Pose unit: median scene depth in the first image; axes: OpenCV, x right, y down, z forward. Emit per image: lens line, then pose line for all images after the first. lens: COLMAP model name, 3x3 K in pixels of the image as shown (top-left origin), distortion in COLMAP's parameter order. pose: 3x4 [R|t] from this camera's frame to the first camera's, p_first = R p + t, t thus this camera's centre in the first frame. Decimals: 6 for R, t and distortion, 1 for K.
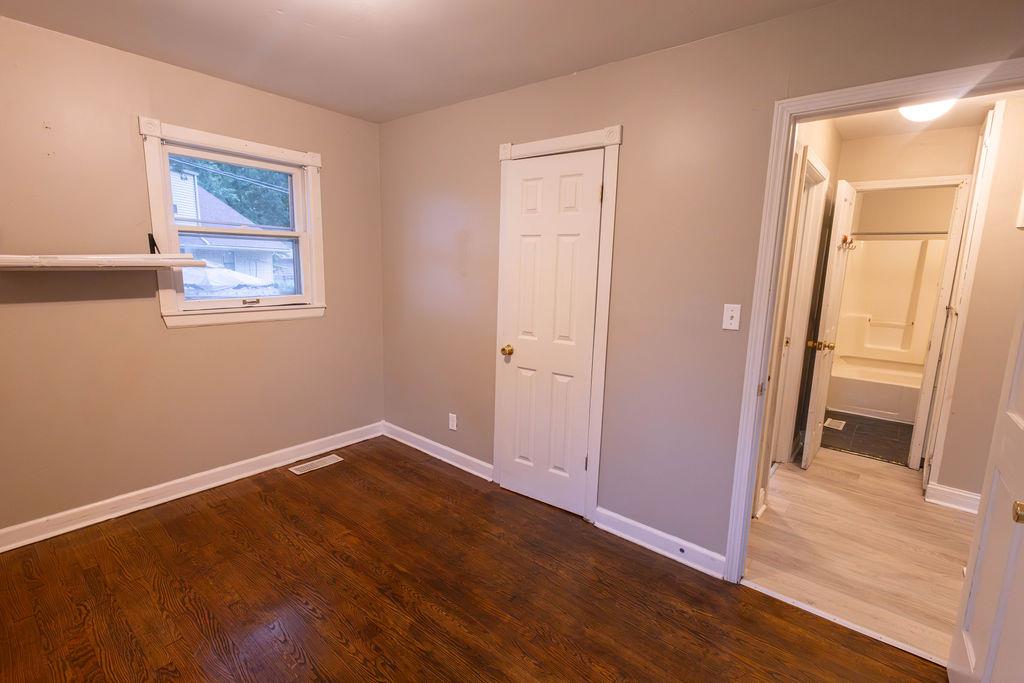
lens RADIAL K [[452.0, 0, 532.0], [0, 452.0, 335.0], [0, 0, 1]] dist [0.000773, 0.000042]
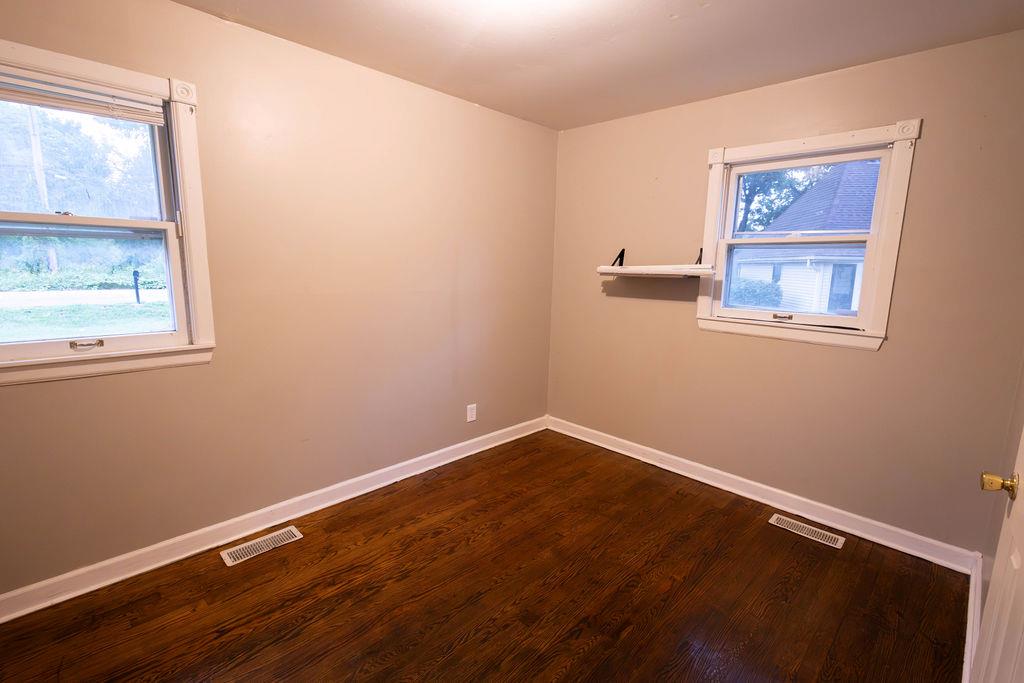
lens RADIAL K [[468.2, 0, 513.3], [0, 468.2, 336.5], [0, 0, 1]] dist [0.005422, 0.000032]
pose [[-0.112481, 0.121195, -0.986235, 0.431719], [-0.181513, 0.973327, 0.140310, -0.079401], [0.976934, 0.194797, -0.087483, 0.645310]]
